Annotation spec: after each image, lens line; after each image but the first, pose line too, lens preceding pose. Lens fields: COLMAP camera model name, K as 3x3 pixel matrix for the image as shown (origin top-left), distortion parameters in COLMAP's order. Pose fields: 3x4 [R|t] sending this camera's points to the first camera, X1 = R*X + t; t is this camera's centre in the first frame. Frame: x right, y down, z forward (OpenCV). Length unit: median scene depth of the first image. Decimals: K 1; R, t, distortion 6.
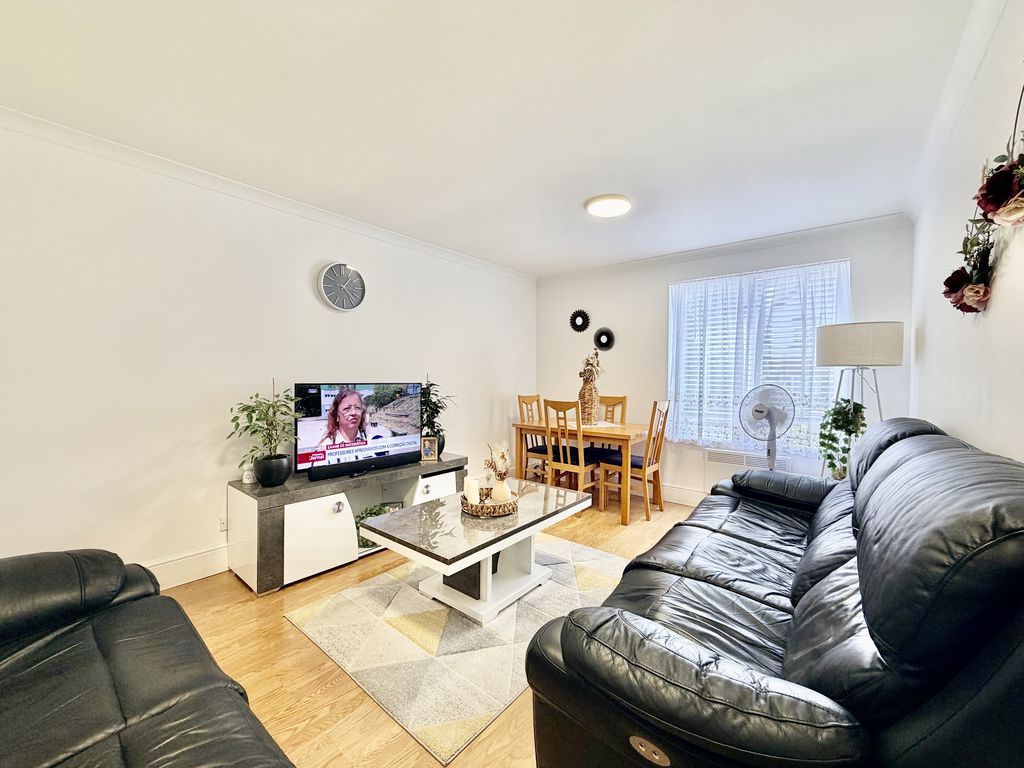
lens RADIAL K [[406.2, 0, 511.6], [0, 406.2, 386.2], [0, 0, 1]] dist [-0.001637, 0.000944]
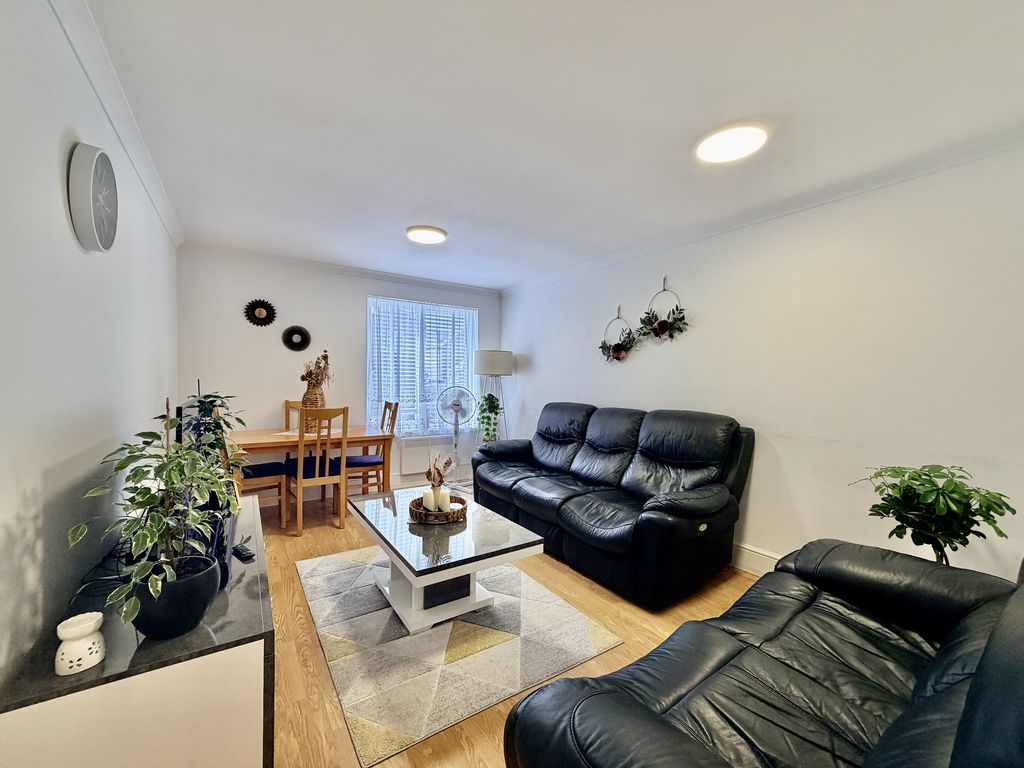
lens RADIAL K [[406.2, 0, 511.8], [0, 406.2, 380.6], [0, 0, 1]] dist [-0.001637, 0.000944]
pose [[0.298234, -0.010120, 0.954439, -0.623970], [0.003416, 0.999949, 0.009535, -0.033503], [-0.954487, 0.000417, 0.298254, 0.328831]]
